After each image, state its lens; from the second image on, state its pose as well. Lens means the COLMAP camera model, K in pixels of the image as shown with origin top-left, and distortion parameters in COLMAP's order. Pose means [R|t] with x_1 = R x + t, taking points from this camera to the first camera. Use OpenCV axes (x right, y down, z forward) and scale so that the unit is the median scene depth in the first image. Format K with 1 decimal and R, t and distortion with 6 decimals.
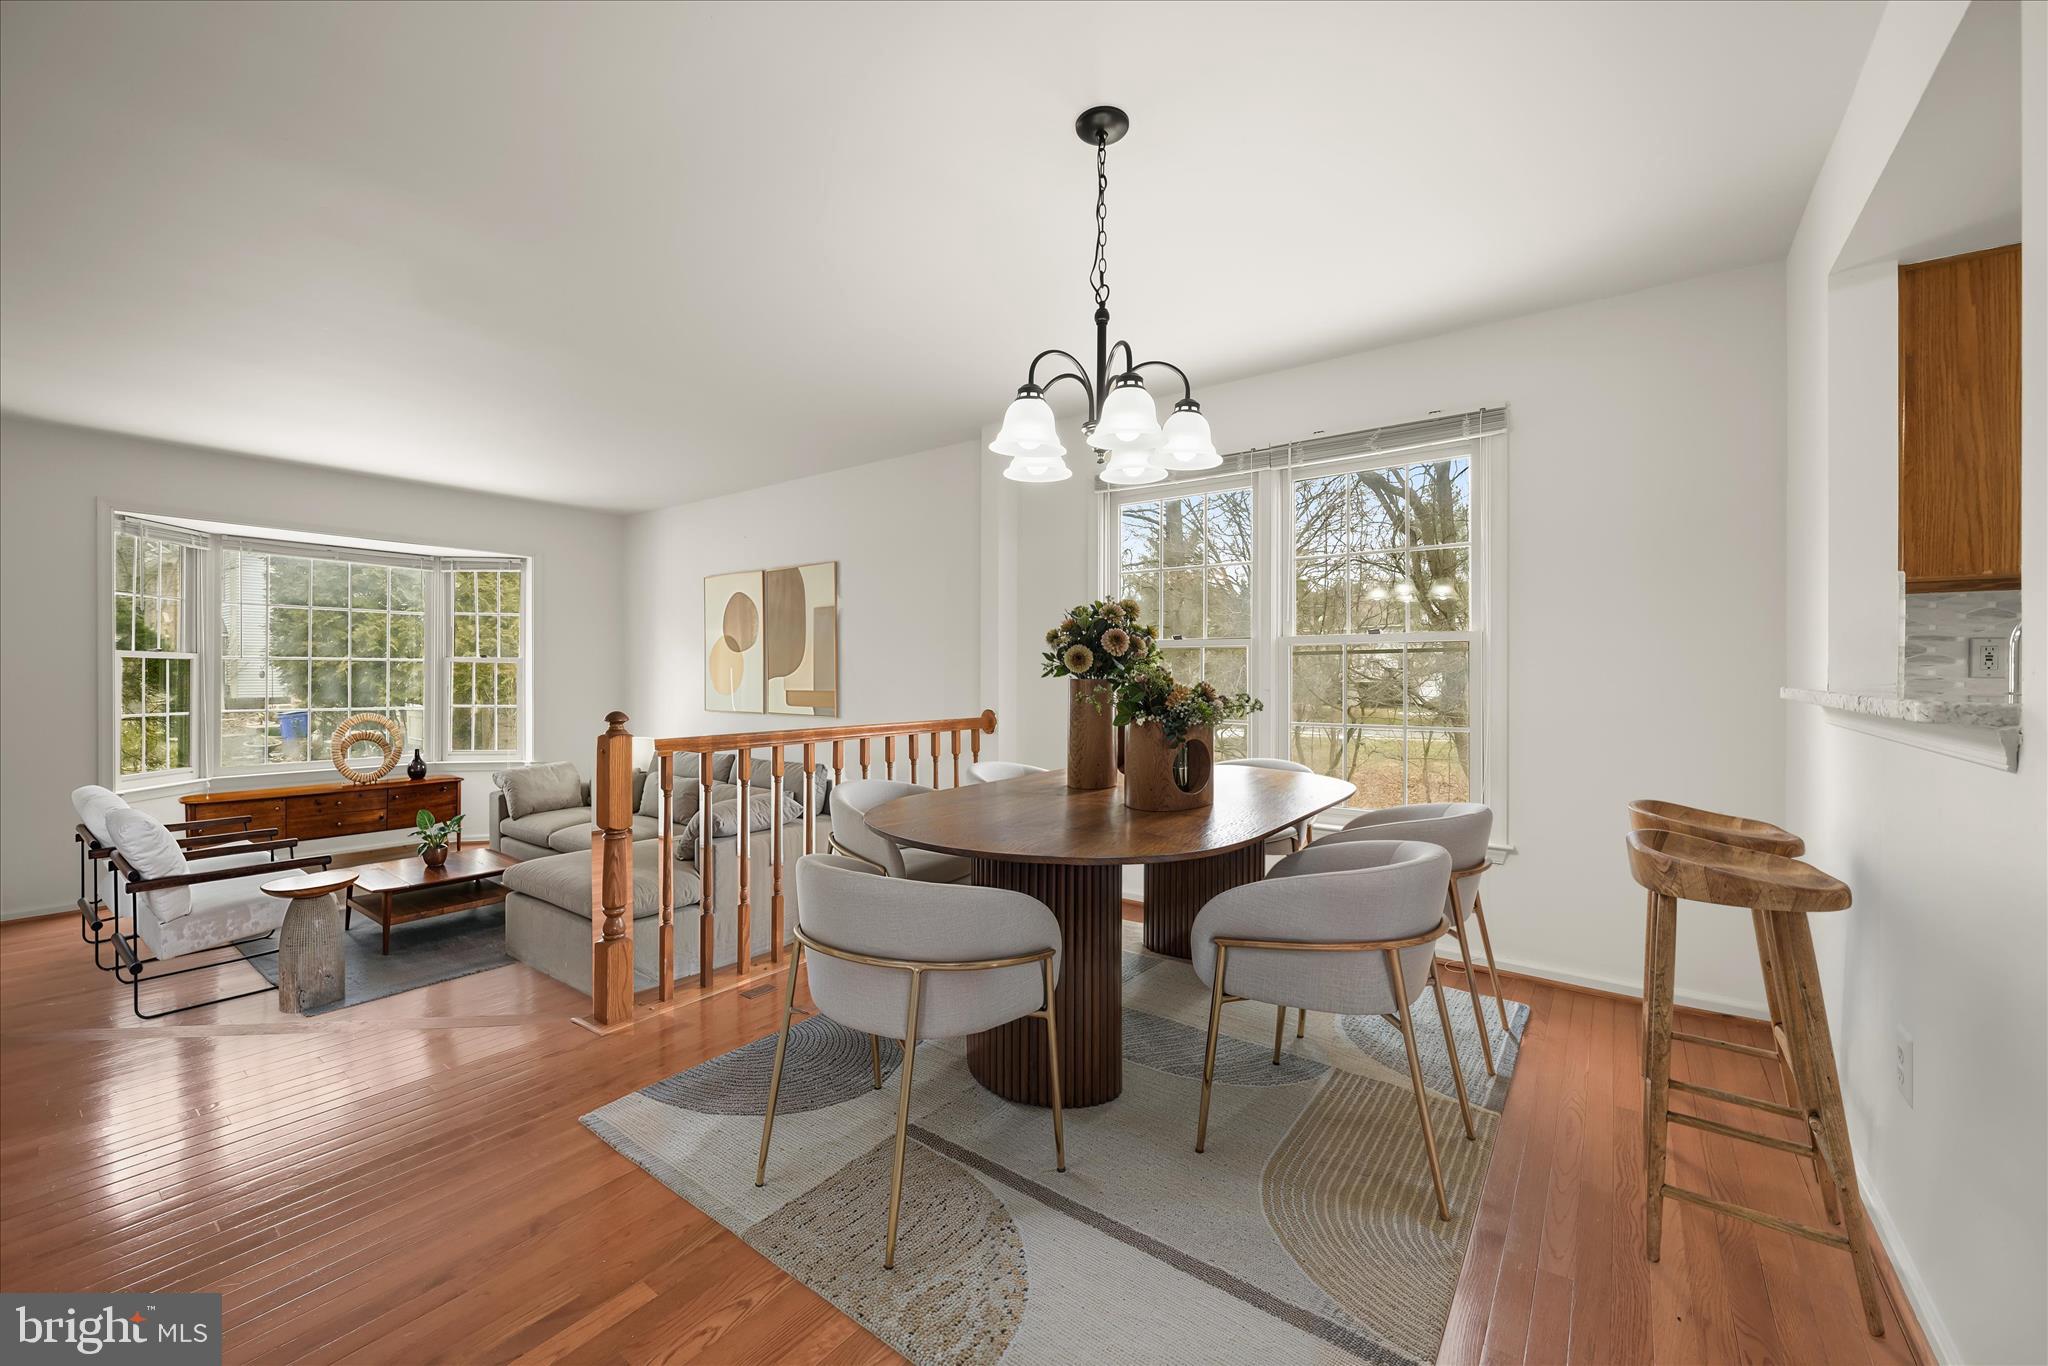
lens RADIAL K [[811.7, 0, 1025.4], [0, 811.7, 682.3], [0, 0, 1]] dist [-0.002303, -0.000405]
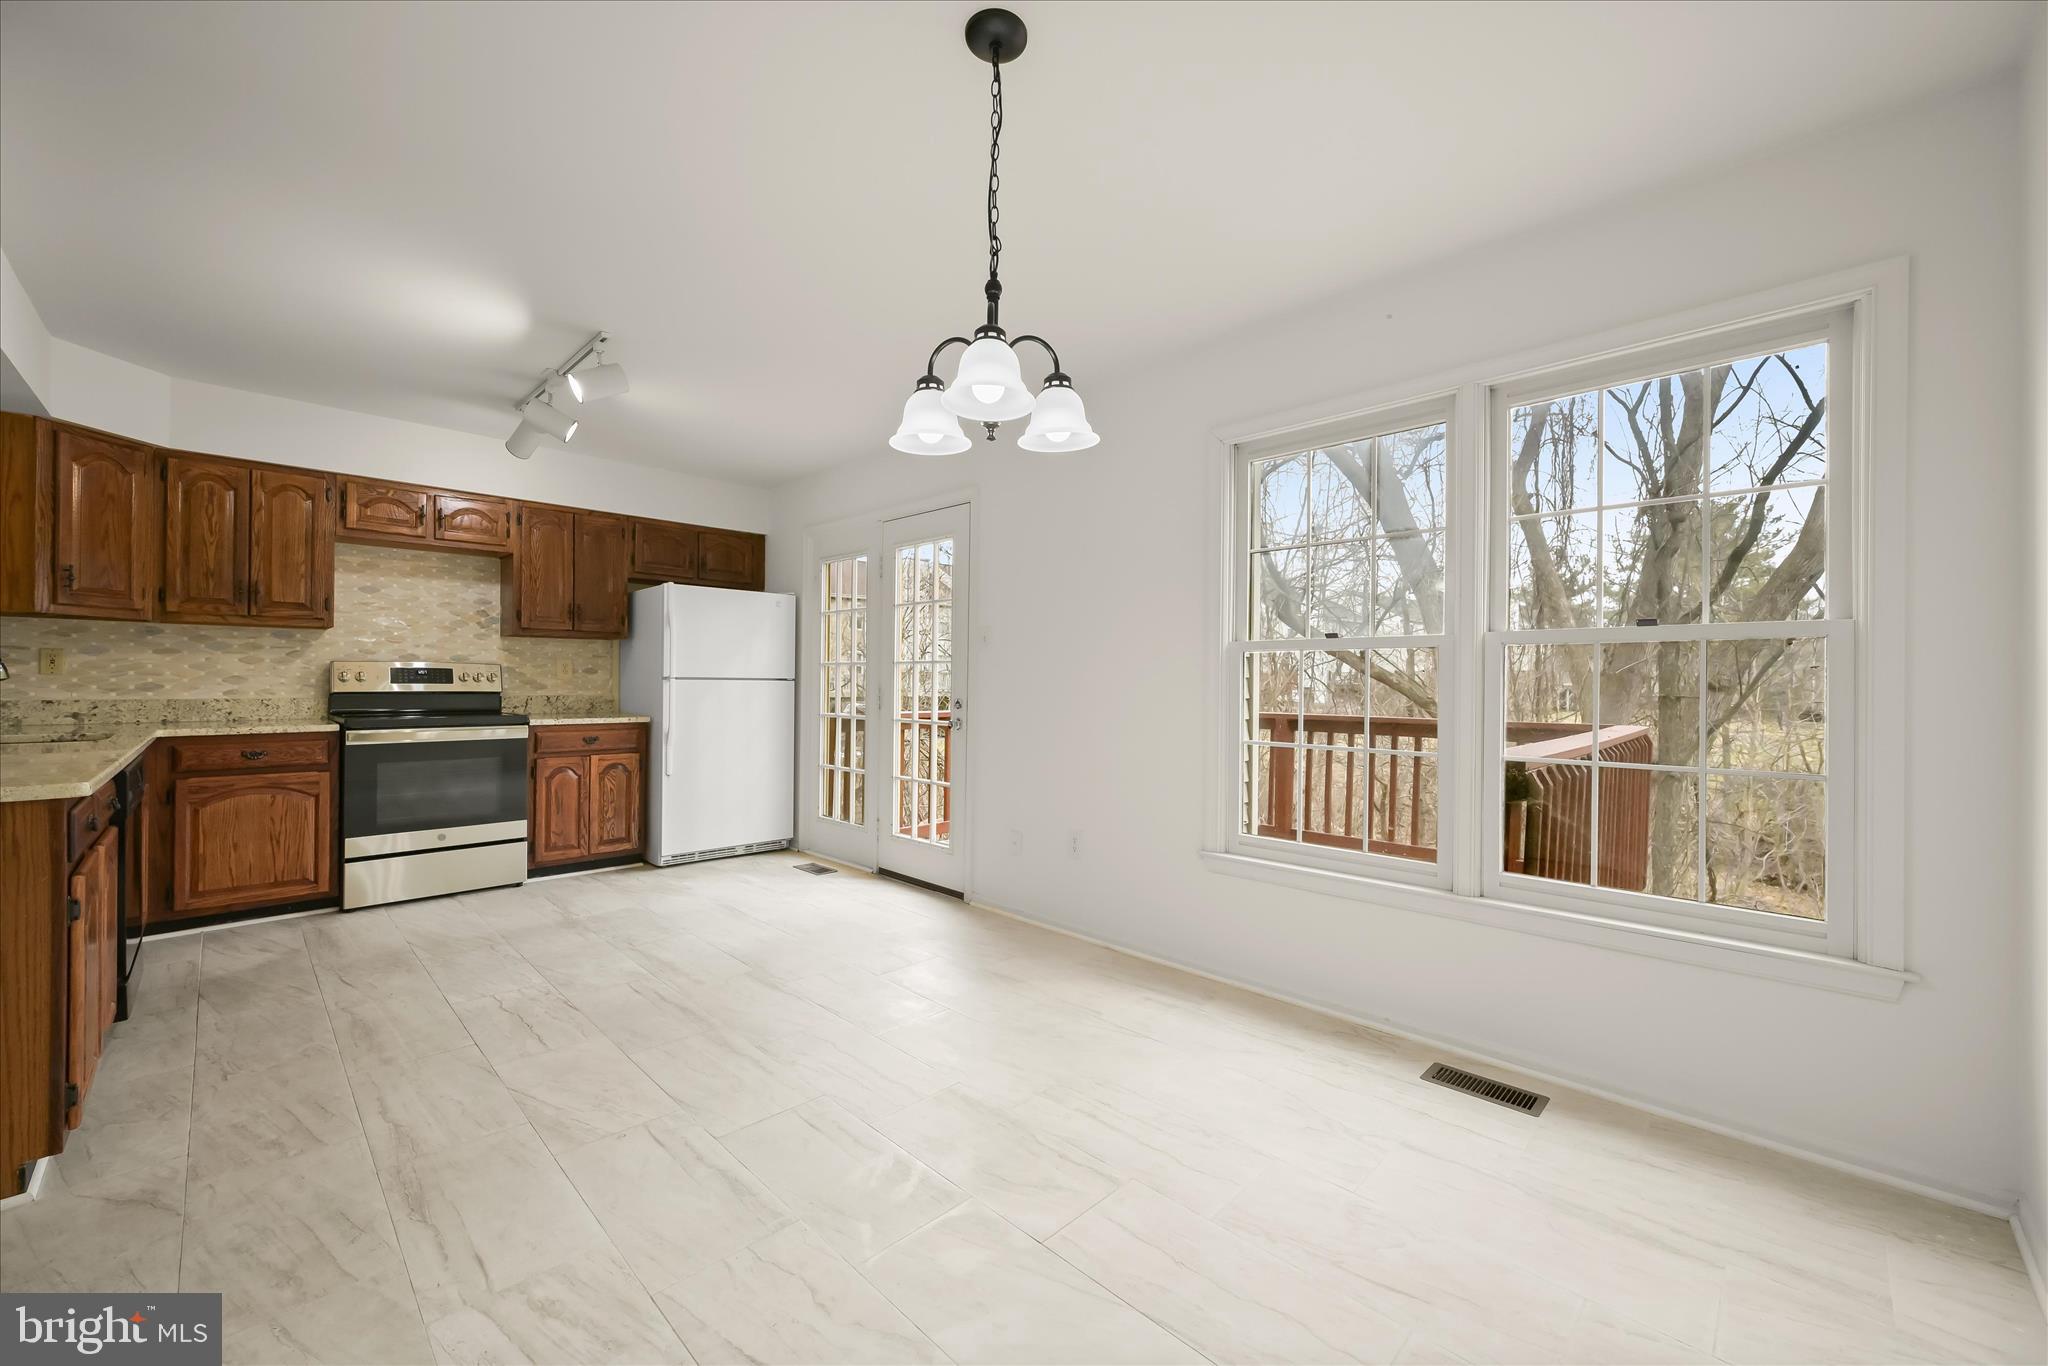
lens RADIAL K [[795.9, 0, 1024.0], [0, 795.9, 683.0], [0, 0, 1]] dist [-0.002541, -0.000174]
pose [[0.140774, -0.003443, 0.990036, -0.030479], [0.001032, 0.999994, 0.003331, 0.004390], [-0.990041, 0.000553, 0.140777, -0.582039]]
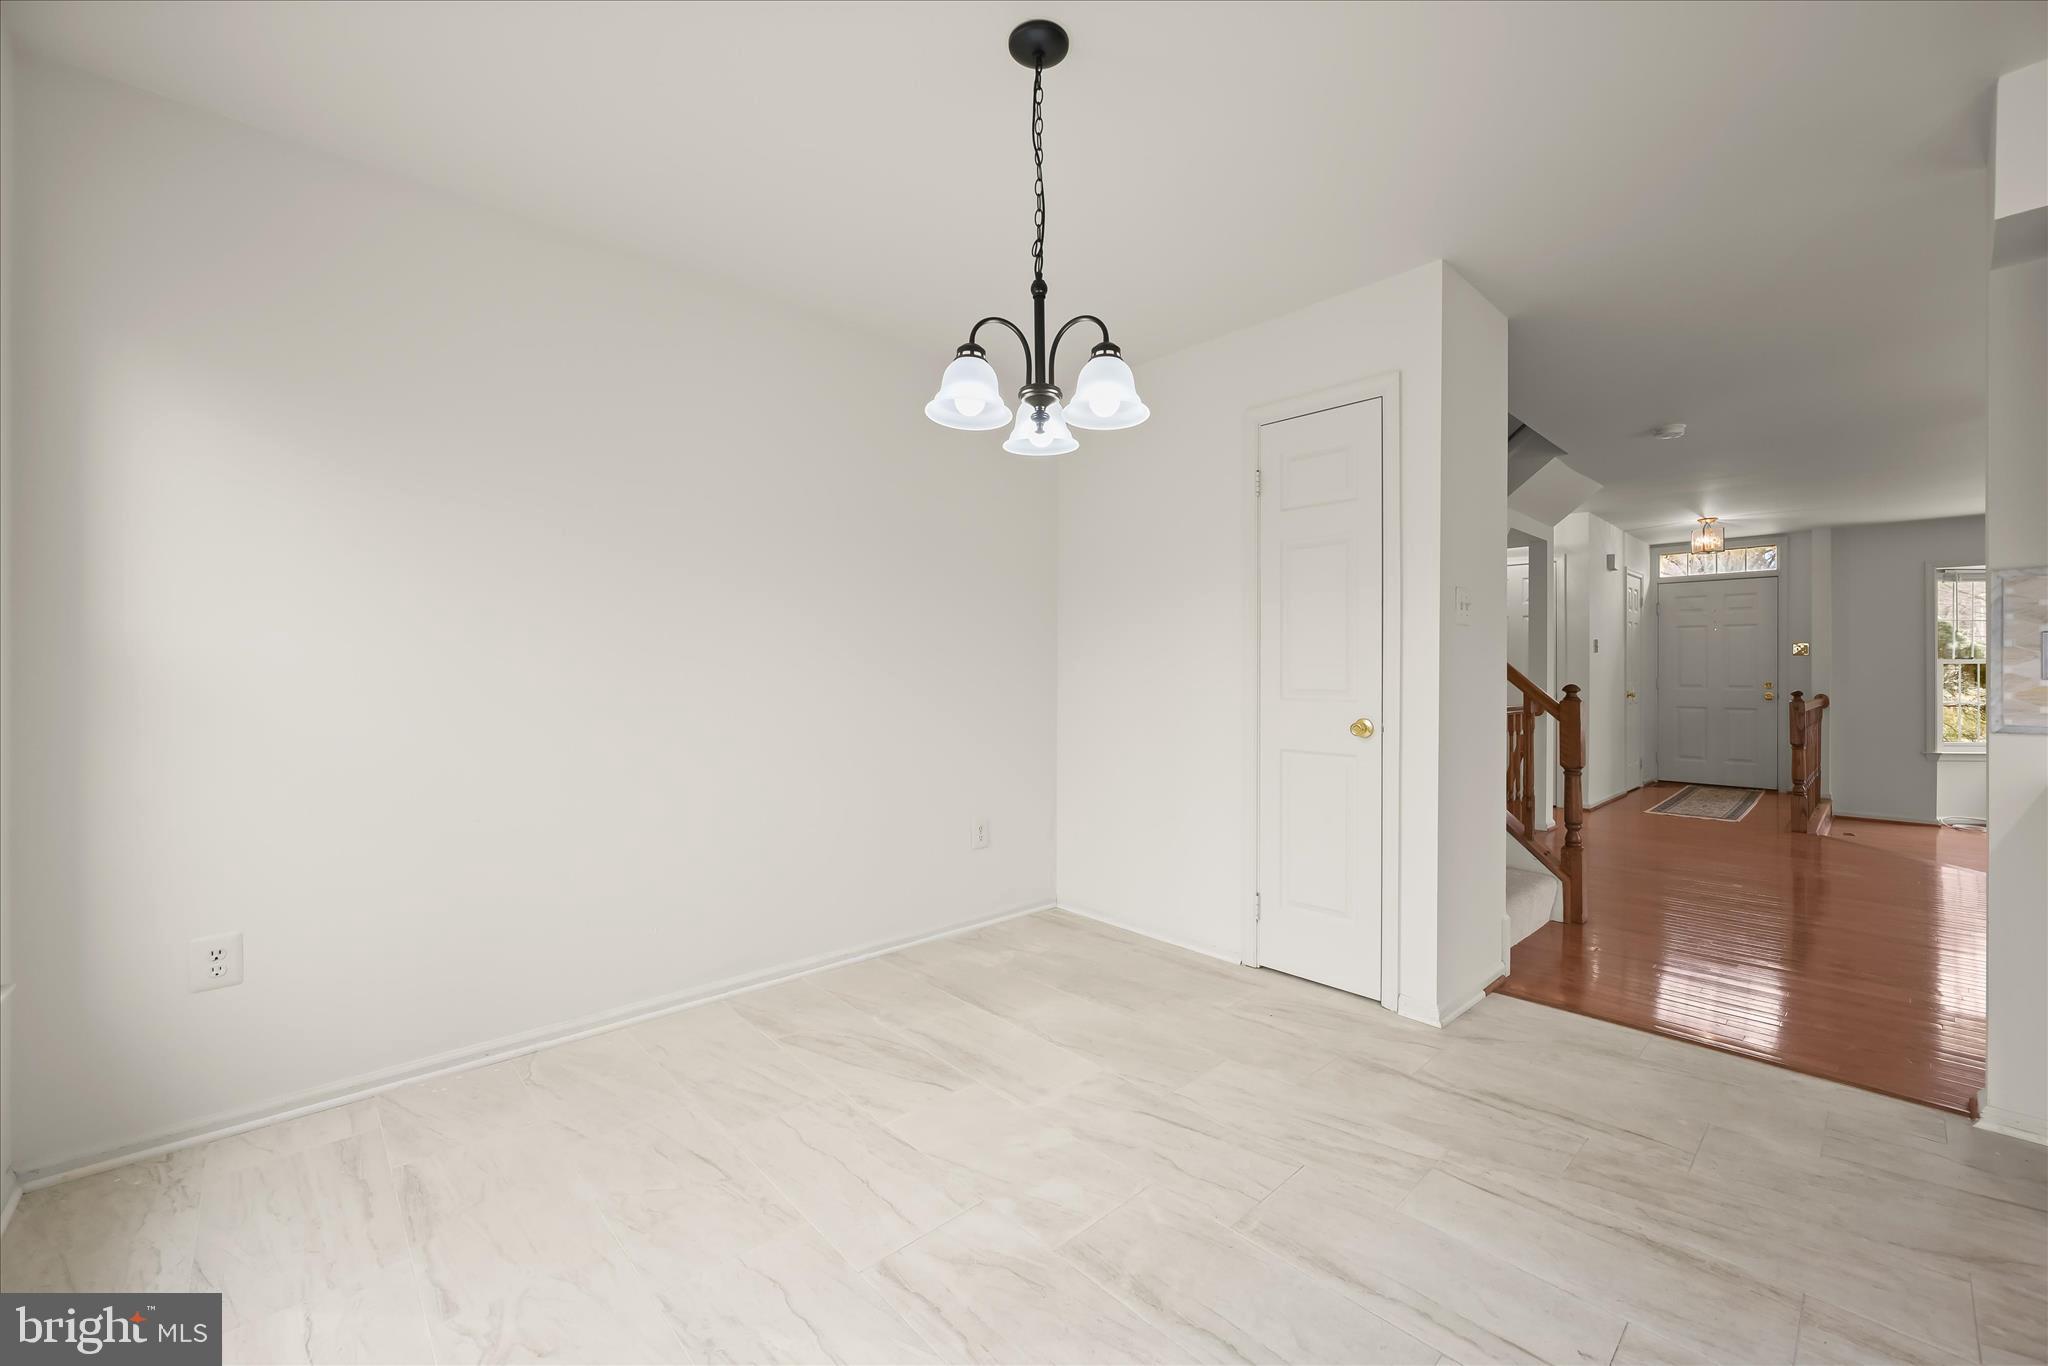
lens RADIAL K [[814.4, 0, 1033.2], [0, 814.4, 670.8], [0, 0, 1]] dist [-0.001475, 0.000320]
pose [[-0.178130, -0.004699, -0.983996, 0.747904], [-0.011551, 0.999930, -0.002684, 0.006872], [0.983939, 0.010888, -0.178172, -0.441780]]
